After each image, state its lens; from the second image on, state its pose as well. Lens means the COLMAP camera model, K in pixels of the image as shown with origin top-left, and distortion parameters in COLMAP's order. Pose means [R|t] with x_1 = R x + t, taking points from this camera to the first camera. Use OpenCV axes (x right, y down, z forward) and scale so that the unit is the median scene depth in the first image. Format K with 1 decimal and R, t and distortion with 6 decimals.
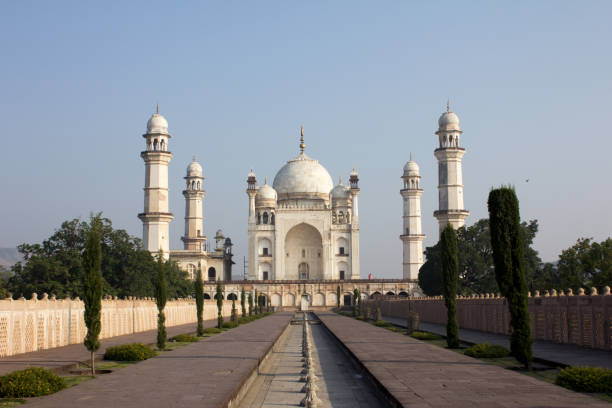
lens RADIAL K [[834.9, 0, 306.0], [0, 834.9, 204.0], [0, 0, 1]] dist [-0.019015, 0.003153]
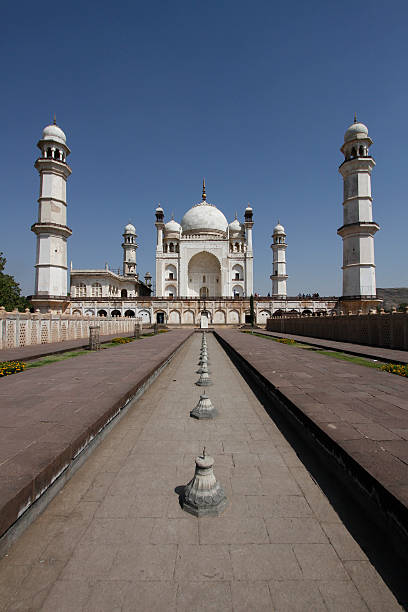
lens RADIAL K [[304.8, 0, 204.0], [0, 304.8, 306.0], [0, 0, 1]] dist [0.000028, 0.000049]
pose [[0.999943, 0.009453, -0.005000, -0.000746], [-0.009102, 0.997779, 0.065993, 0.076552], [0.005613, -0.065944, 0.997808, 0.635082]]
